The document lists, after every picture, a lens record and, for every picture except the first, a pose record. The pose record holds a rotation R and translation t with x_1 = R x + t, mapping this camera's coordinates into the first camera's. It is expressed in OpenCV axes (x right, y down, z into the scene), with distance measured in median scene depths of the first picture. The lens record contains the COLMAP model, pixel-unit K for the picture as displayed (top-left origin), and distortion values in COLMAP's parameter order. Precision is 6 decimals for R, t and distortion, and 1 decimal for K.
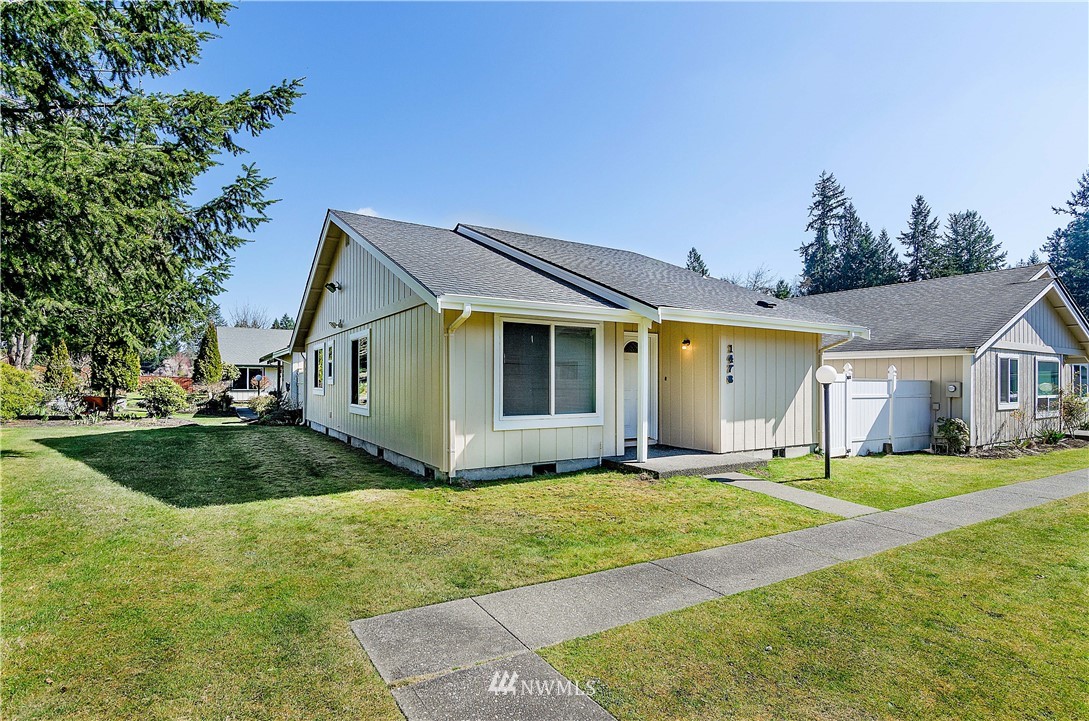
lens RADIAL K [[532.6, 0, 540.6], [0, 532.6, 367.0], [0, 0, 1]] dist [-0.000381, 0.004031]
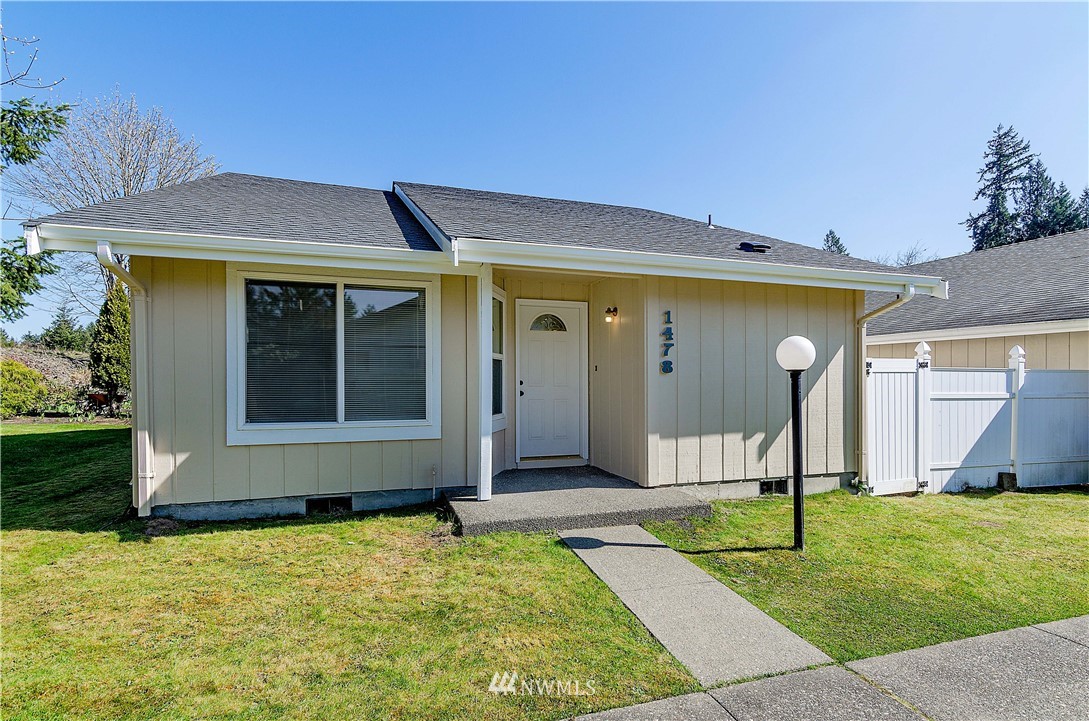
lens RADIAL K [[532.6, 0, 544.8], [0, 532.6, 371.9], [0, 0, 1]] dist [-0.000381, 0.004031]
pose [[0.974031, -0.006871, -0.226312, 0.229357], [0.009043, 0.999922, 0.008559, 0.014283], [0.226235, -0.010383, 0.974017, 0.237274]]
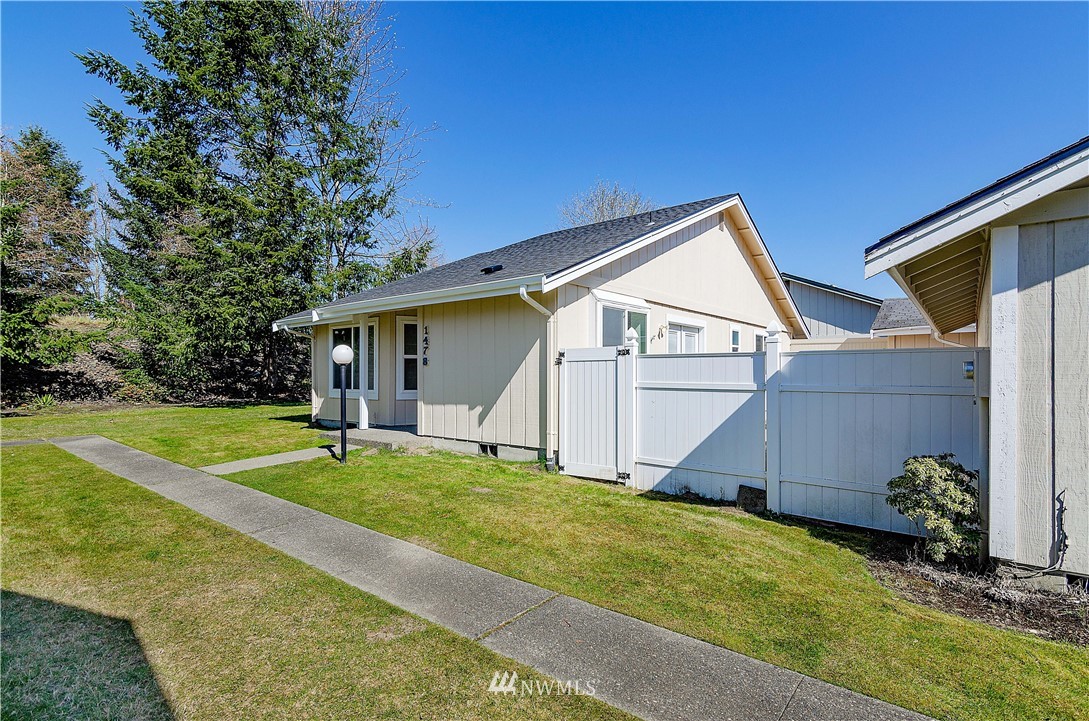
lens RADIAL K [[532.6, 0, 545.2], [0, 532.6, 369.7], [0, 0, 1]] dist [-0.000381, 0.004031]
pose [[0.332851, -0.015960, -0.942844, 0.872248], [0.019133, 0.999765, -0.010170, 0.033972], [0.942785, -0.014654, 0.333078, 0.564644]]
